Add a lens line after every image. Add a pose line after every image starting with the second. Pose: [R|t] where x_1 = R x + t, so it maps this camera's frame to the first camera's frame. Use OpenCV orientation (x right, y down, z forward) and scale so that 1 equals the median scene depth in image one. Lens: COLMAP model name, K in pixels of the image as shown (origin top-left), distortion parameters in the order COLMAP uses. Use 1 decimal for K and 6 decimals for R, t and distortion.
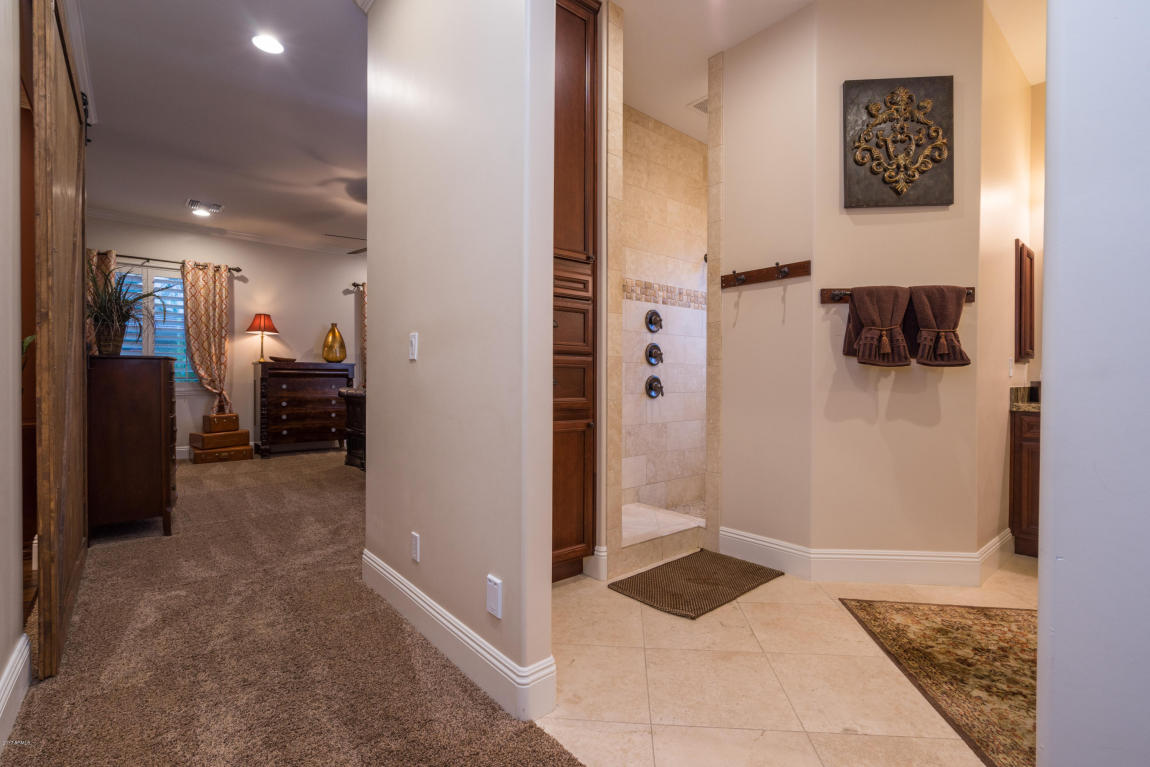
lens RADIAL K [[523.3, 0, 581.8], [0, 523.3, 381.2], [0, 0, 1]] dist [-0.003644, 0.001887]
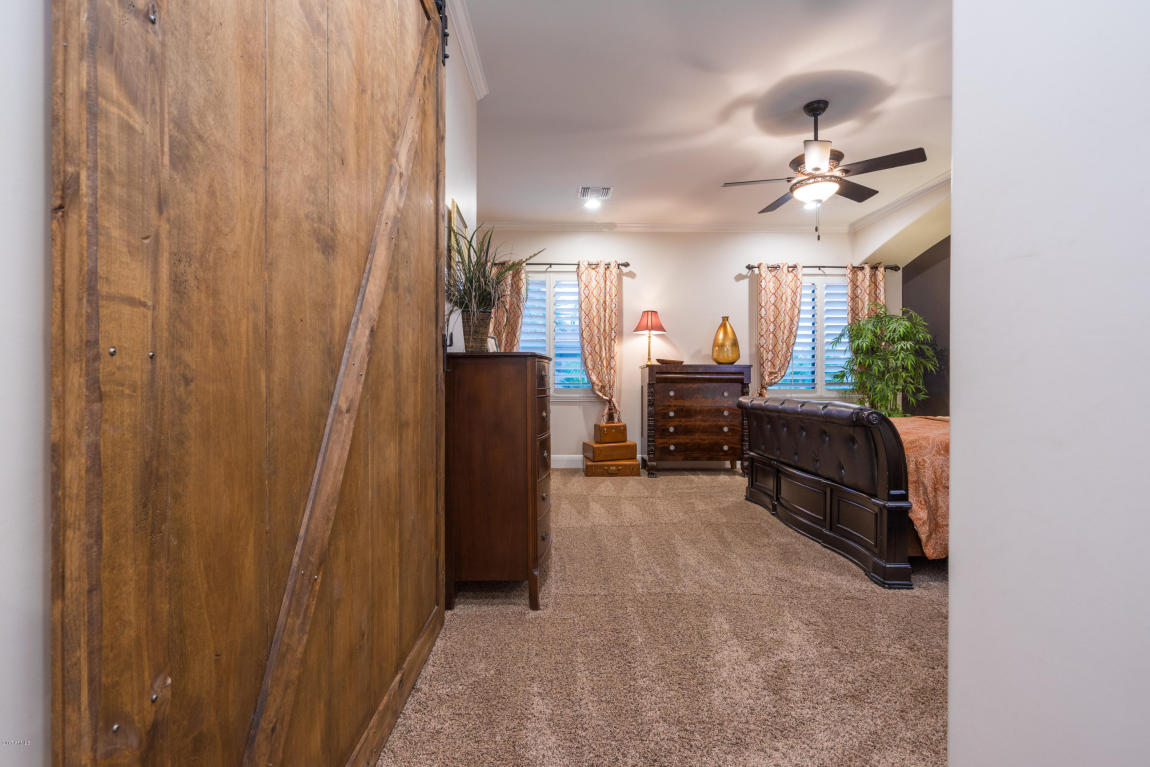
lens RADIAL K [[523.3, 0, 569.8], [0, 523.3, 382.6], [0, 0, 1]] dist [-0.003644, 0.001887]
pose [[0.766944, -0.002223, -0.641711, -0.154788], [-0.002986, 0.999971, -0.007033, -0.001307], [0.641708, 0.007310, 0.766915, 0.248141]]
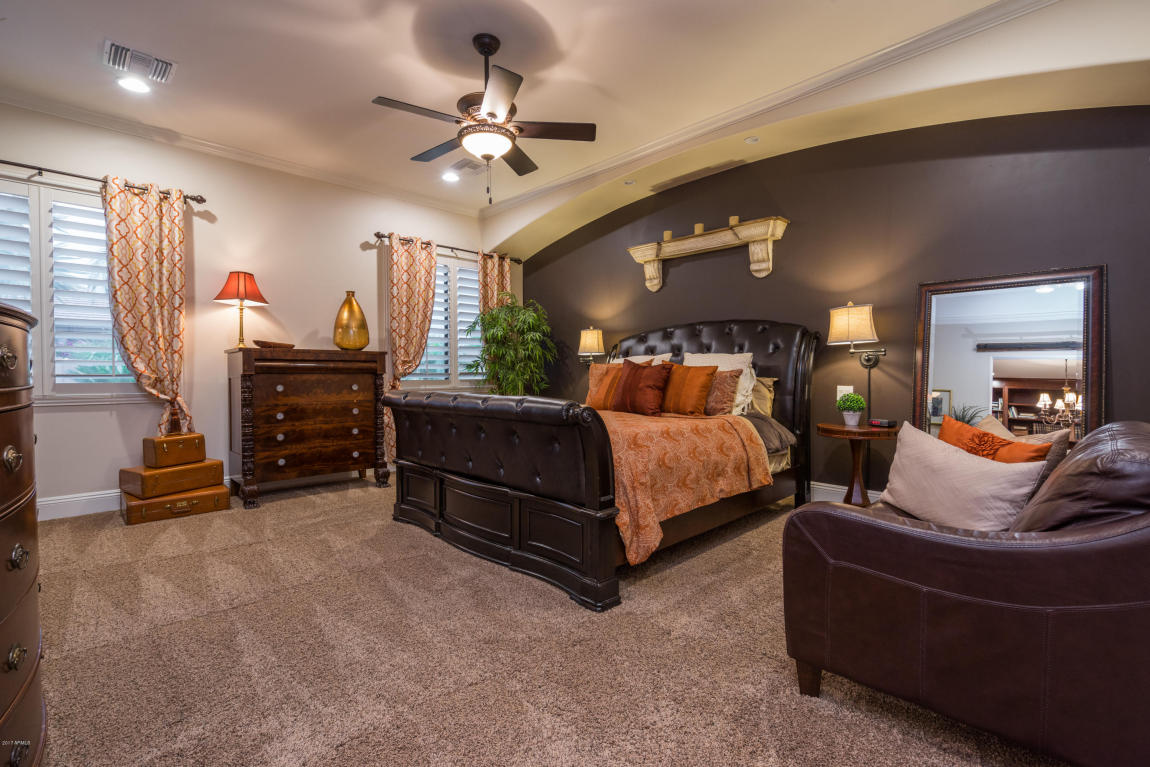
lens RADIAL K [[523.3, 0, 576.4], [0, 523.3, 380.6], [0, 0, 1]] dist [-0.003644, 0.001887]
pose [[0.998369, -0.006317, 0.056741, -0.259446], [0.005809, 0.999942, 0.009120, -0.002724], [-0.056795, -0.008775, 0.998347, 0.369770]]
